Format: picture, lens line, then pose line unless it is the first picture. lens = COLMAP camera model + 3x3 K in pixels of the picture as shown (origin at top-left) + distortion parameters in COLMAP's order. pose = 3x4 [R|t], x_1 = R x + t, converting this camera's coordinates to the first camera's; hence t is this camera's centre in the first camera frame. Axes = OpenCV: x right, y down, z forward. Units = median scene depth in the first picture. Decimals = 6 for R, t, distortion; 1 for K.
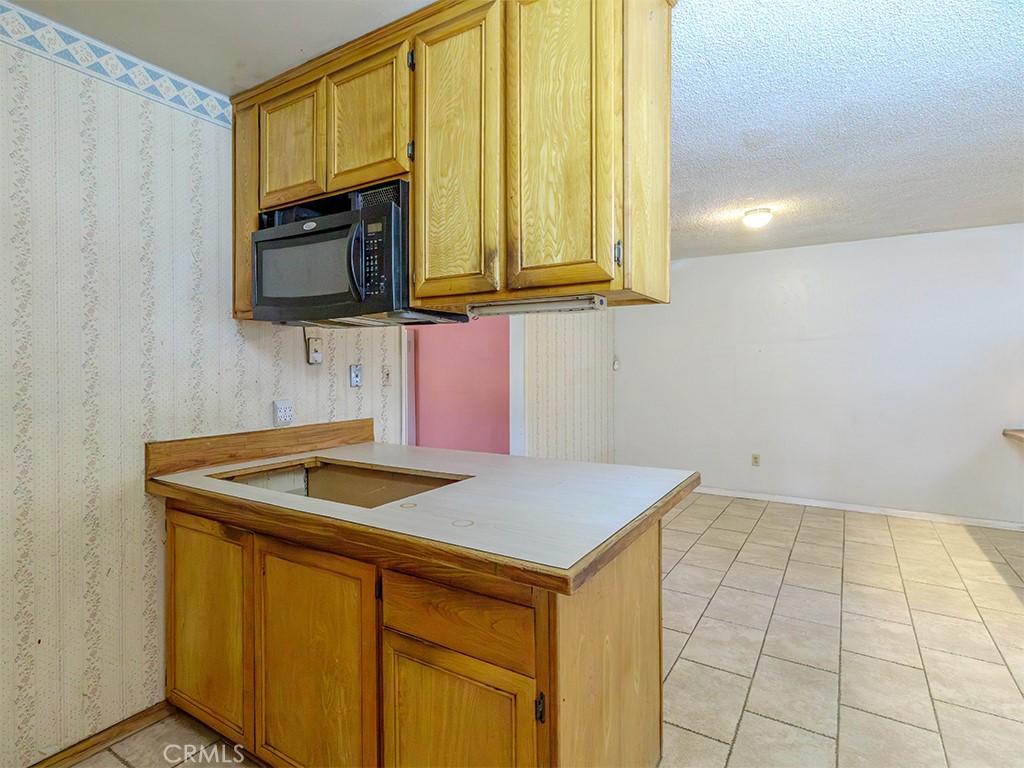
lens RADIAL K [[538.1, 0, 506.8], [0, 538.1, 368.6], [0, 0, 1]] dist [0.007346, 0.002049]
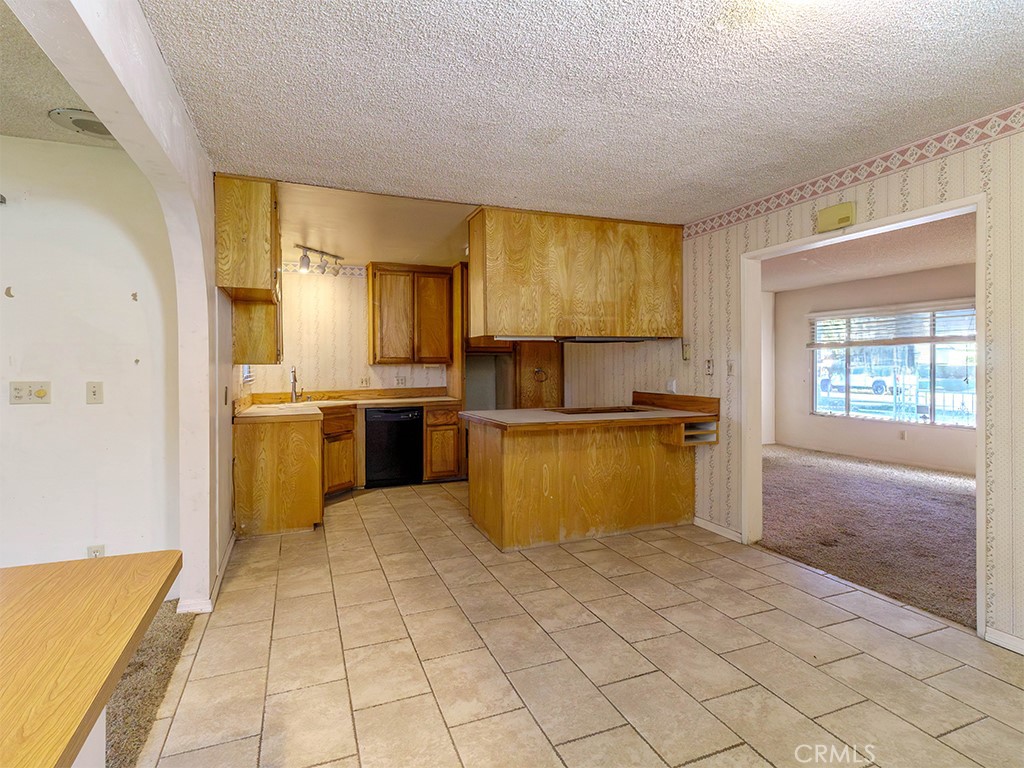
lens RADIAL K [[538.1, 0, 506.8], [0, 538.1, 368.6], [0, 0, 1]] dist [0.007346, 0.002049]
pose [[-0.596024, 0.008590, -0.802920, 1.139029], [-0.002813, 0.999914, 0.012786, 0.000180], [0.802961, 0.009879, -0.595949, 1.330466]]
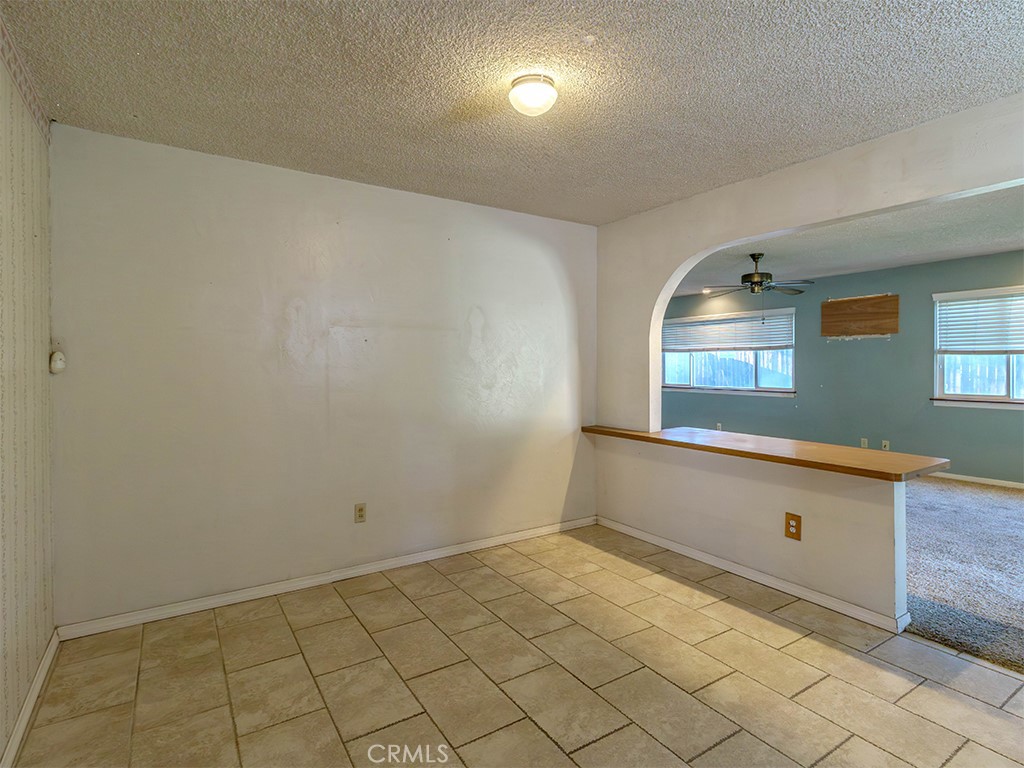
lens RADIAL K [[538.1, 0, 506.8], [0, 538.1, 368.6], [0, 0, 1]] dist [0.007346, 0.002049]
pose [[0.427759, -0.006310, 0.903871, -0.052207], [0.010393, 0.999944, 0.002062, 0.003817], [-0.903833, 0.008512, 0.427801, 0.994637]]
